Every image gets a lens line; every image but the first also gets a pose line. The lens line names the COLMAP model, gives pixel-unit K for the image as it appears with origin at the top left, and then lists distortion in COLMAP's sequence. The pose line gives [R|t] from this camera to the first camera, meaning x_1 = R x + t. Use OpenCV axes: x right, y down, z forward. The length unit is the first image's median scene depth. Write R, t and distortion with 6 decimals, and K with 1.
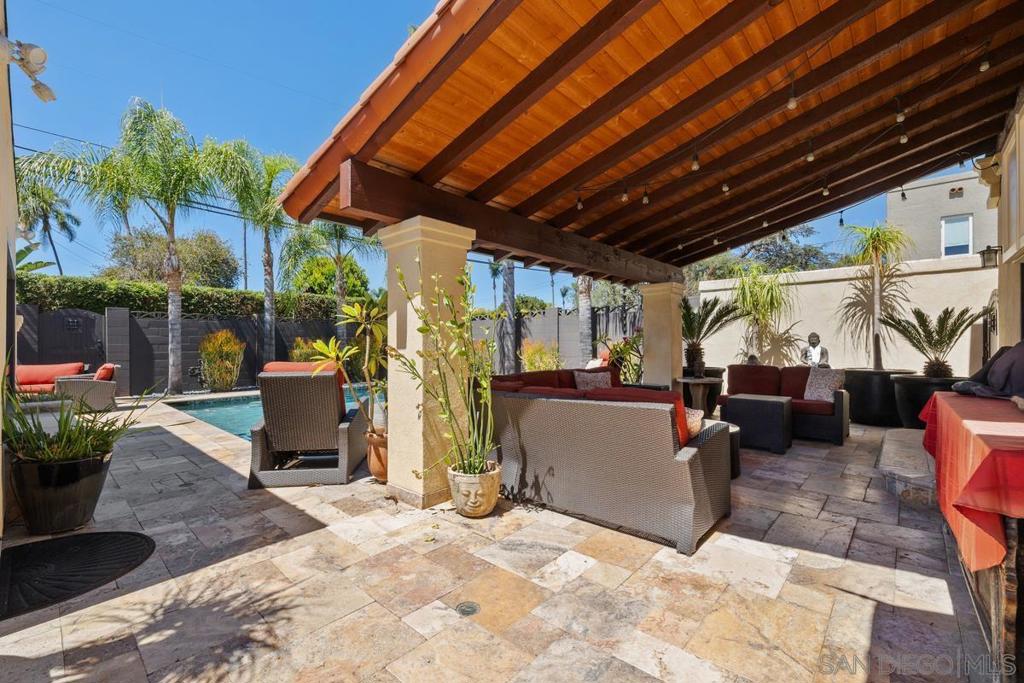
lens RADIAL K [[436.3, 0, 511.9], [0, 436.3, 346.5], [0, 0, 1]] dist [-0.000932, 0.000527]
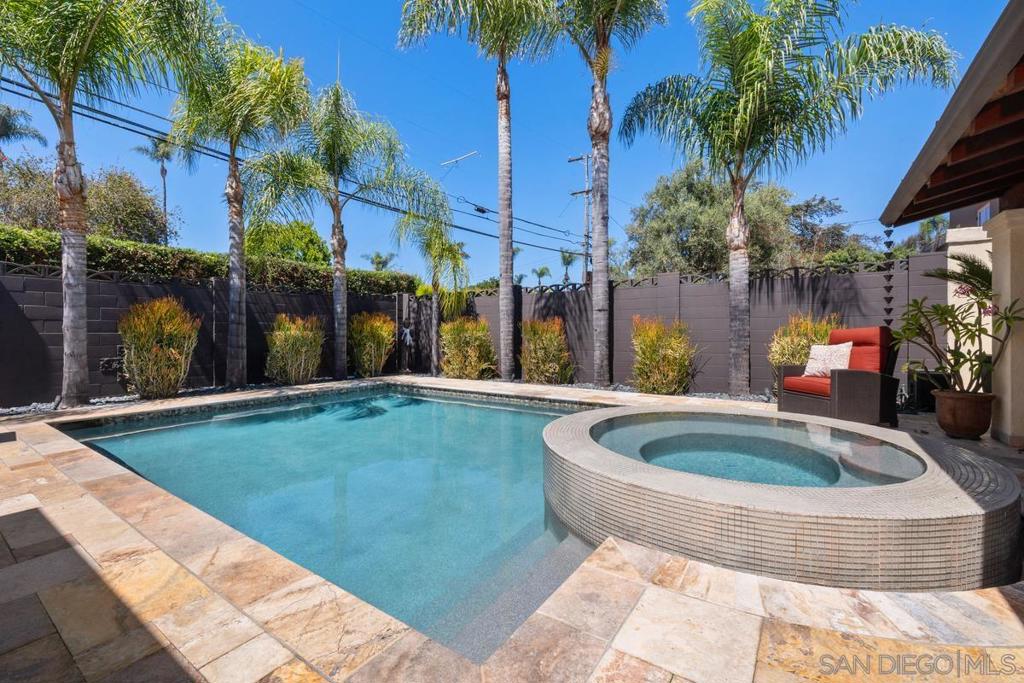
lens RADIAL K [[436.3, 0, 517.2], [0, 436.3, 339.3], [0, 0, 1]] dist [-0.000932, 0.000527]
pose [[0.990460, 0.001841, 0.137787, -0.247601], [-0.003215, 0.999947, 0.009752, 0.013072], [-0.137762, -0.010102, 0.990414, 0.315451]]
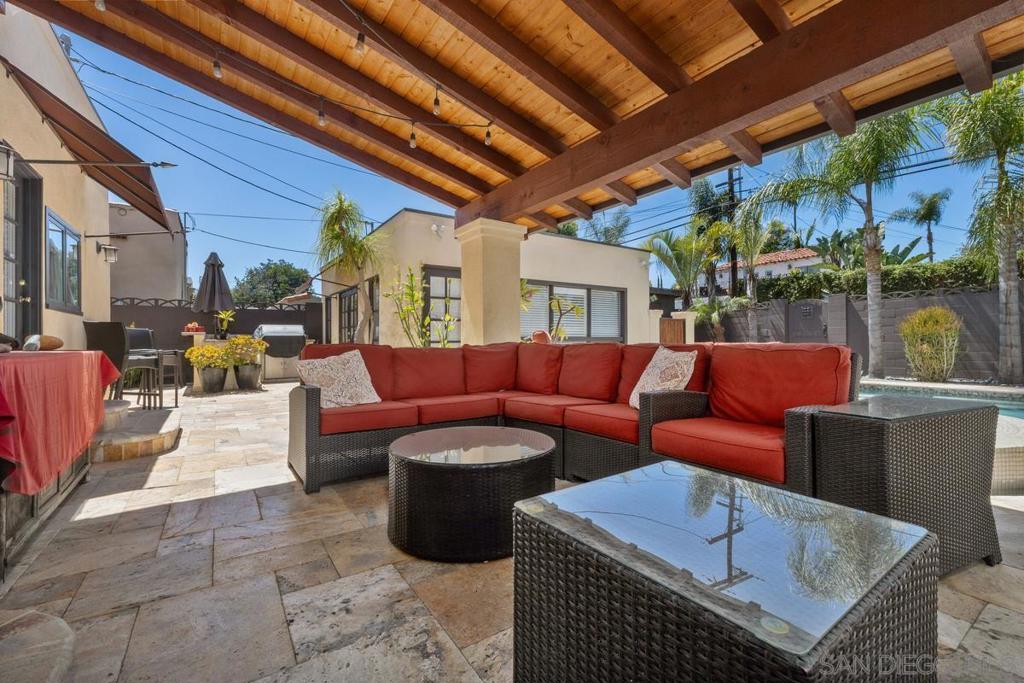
lens RADIAL K [[436.3, 0, 516.6], [0, 436.3, 336.9], [0, 0, 1]] dist [-0.000932, 0.000527]
pose [[-0.228592, -0.002148, -0.973520, 0.330420], [0.000542, 0.999997, -0.002334, 0.020328], [0.973522, -0.001061, -0.228590, 0.424375]]
